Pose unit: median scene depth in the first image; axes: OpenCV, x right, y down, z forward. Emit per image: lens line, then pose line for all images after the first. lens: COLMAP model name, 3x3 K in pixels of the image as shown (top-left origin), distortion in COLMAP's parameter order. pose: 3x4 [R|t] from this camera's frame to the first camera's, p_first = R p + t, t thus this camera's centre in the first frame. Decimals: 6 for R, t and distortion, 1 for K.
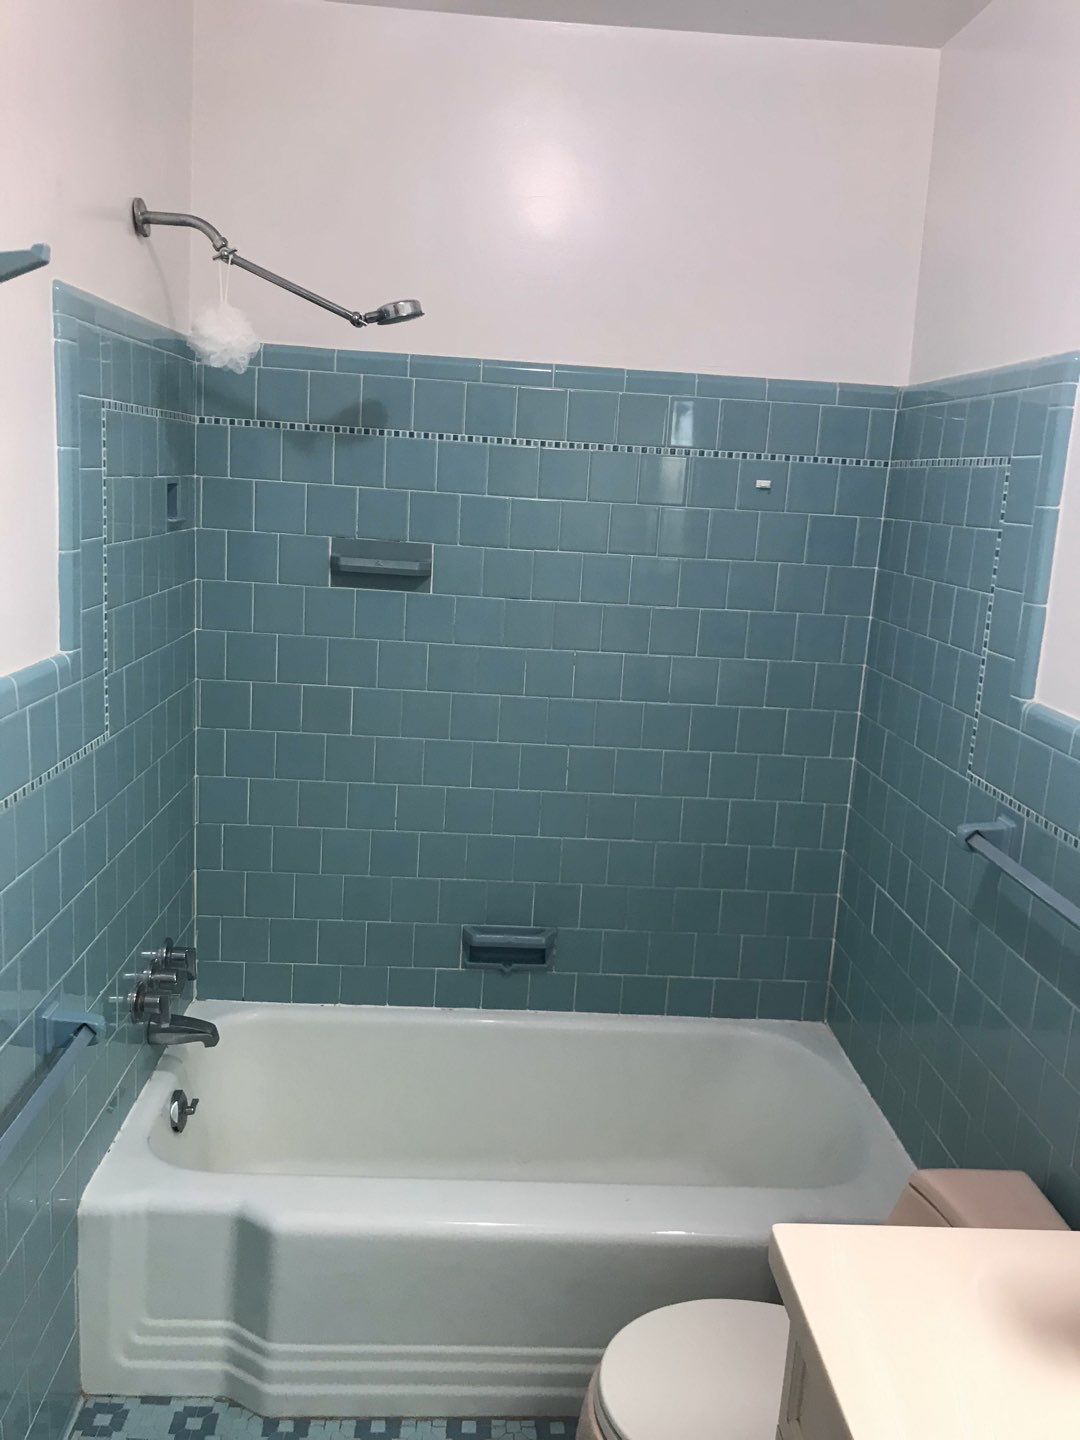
lens RADIAL K [[1052.4, 0, 533.0], [0, 1052.4, 680.6], [0, 0, 1]] dist [0.071451, -0.067244]
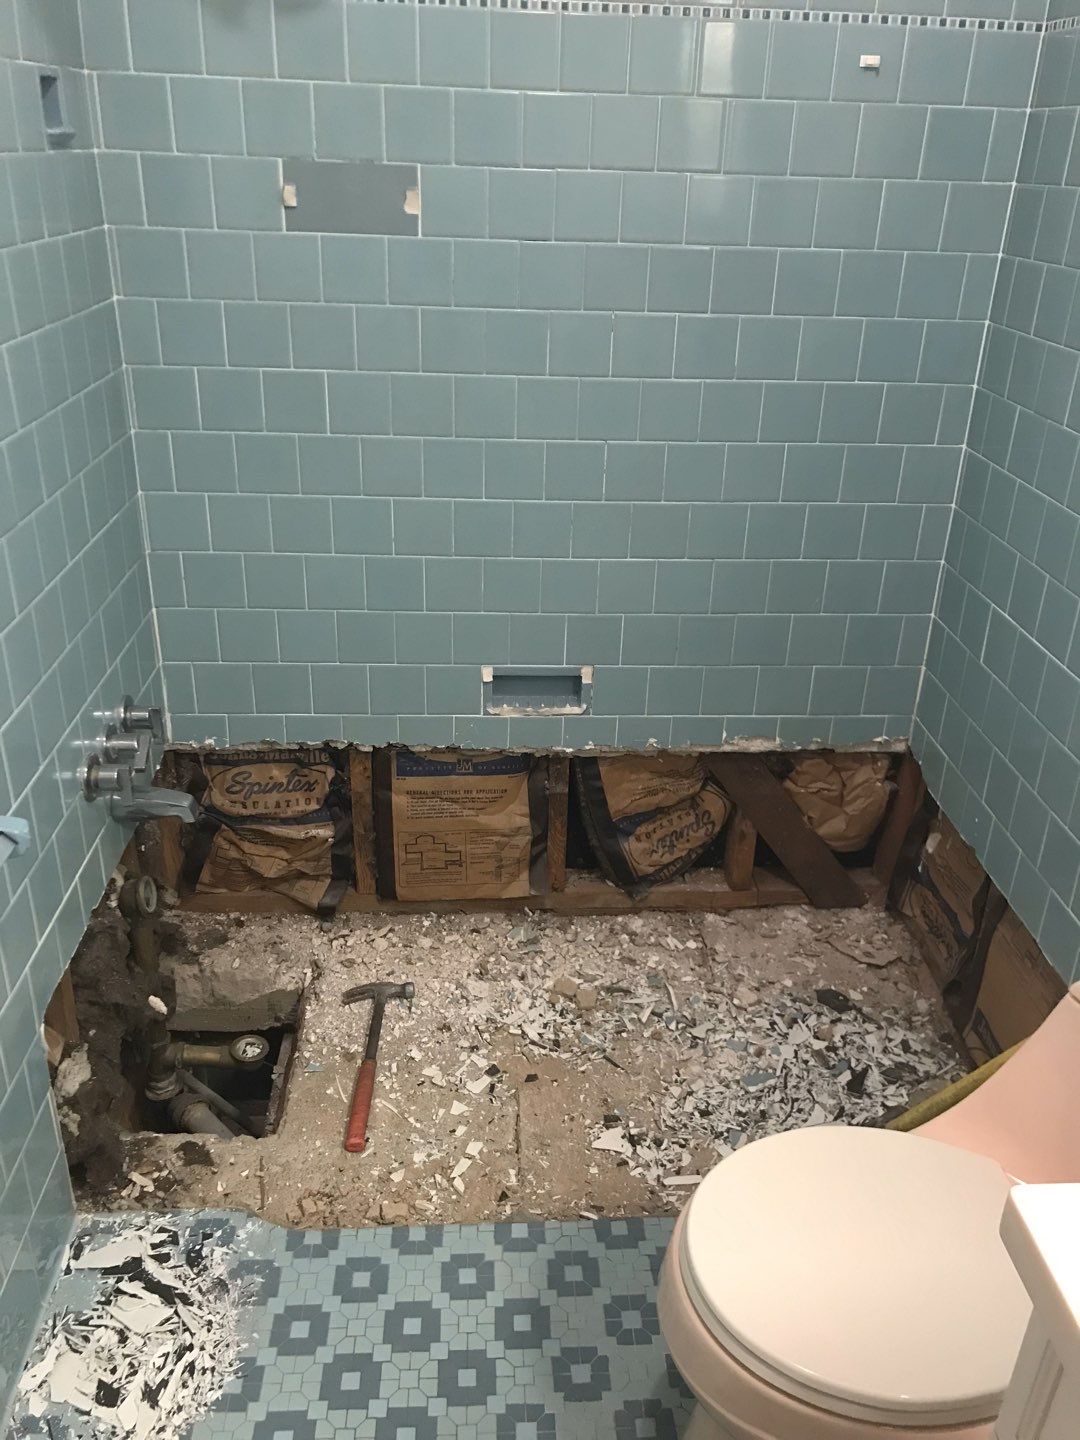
lens RADIAL K [[1052.4, 0, 533.0], [0, 1052.4, 680.6], [0, 0, 1]] dist [0.071451, -0.067244]
pose [[0.999615, -0.027002, -0.006363, -0.019972], [0.027706, 0.960196, 0.277950, 0.011102], [-0.001395, -0.278019, 0.960575, 0.180792]]
